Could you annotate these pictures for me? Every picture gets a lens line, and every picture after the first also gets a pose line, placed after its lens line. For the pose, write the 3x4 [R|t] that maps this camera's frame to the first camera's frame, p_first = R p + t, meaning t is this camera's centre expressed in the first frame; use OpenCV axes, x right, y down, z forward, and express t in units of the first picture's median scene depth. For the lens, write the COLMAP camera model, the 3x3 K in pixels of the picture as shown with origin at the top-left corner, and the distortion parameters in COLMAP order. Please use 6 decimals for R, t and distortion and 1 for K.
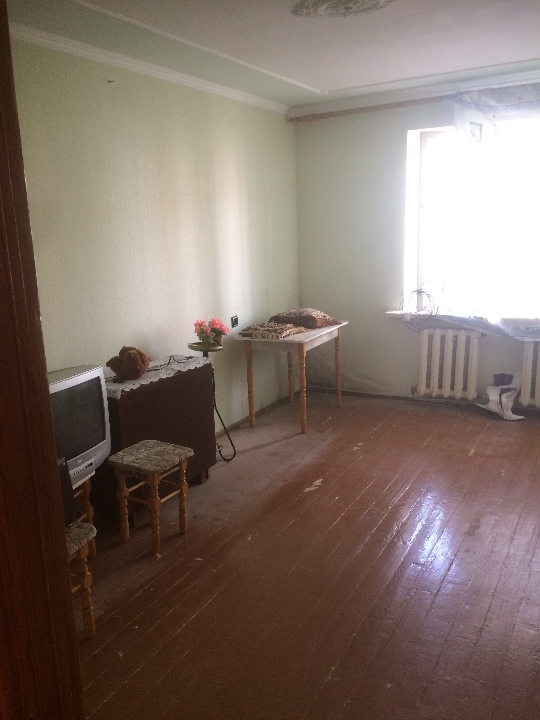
lens RADIAL K [[611.7, 0, 271.8], [0, 611.7, 362.2], [0, 0, 1]] dist [0.075639, -0.093522]
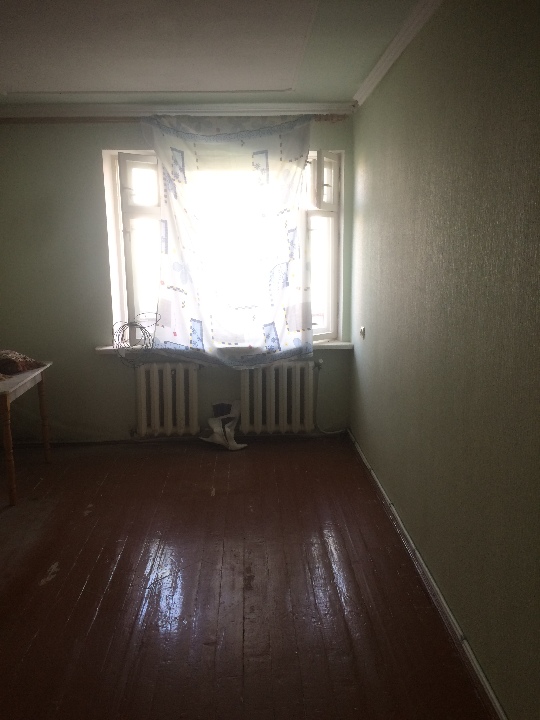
lens RADIAL K [[611.7, 0, 268.3], [0, 611.7, 363.3], [0, 0, 1]] dist [0.075639, -0.093522]
pose [[0.854372, -0.073838, 0.514389, -0.064733], [0.095540, 0.995300, -0.015817, -0.023907], [-0.510803, 0.062659, 0.857411, 0.116658]]
